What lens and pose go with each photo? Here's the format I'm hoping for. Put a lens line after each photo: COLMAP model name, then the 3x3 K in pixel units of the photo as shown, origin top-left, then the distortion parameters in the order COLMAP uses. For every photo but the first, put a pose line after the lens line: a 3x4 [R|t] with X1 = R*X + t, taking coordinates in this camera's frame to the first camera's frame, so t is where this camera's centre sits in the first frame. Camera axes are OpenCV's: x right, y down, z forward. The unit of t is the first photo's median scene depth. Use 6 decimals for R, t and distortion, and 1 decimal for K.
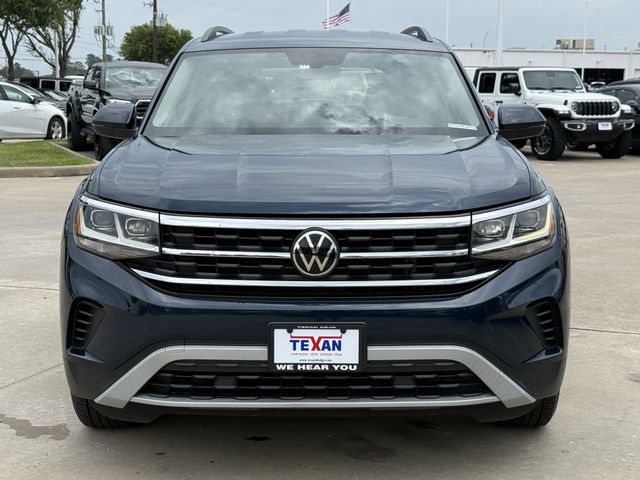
lens RADIAL K [[1078.0, 0, 320.0], [0, 1078.0, 240.0], [0, 0, 1]] dist [0.133859, -0.103222]
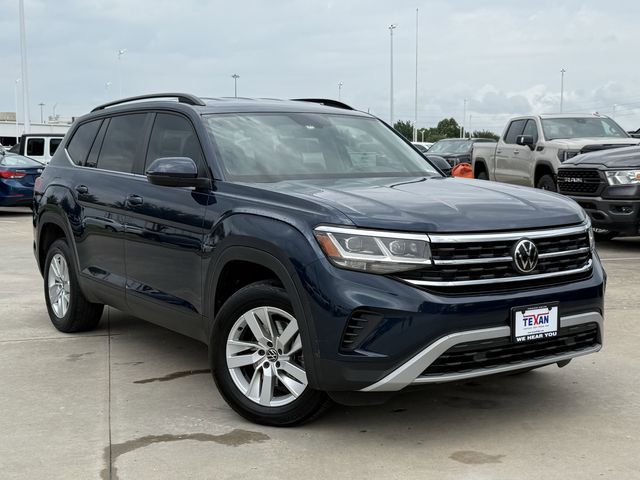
lens RADIAL K [[912.8, 0, 320.0], [0, 912.8, 240.0], [0, 0, 1]] dist [0.216981, -0.689578]
pose [[0.819646, -0.058682, 0.569857, -0.896205], [0.085462, 0.996134, -0.020343, -0.006544], [-0.566460, 0.065375, 0.821492, 0.164175]]
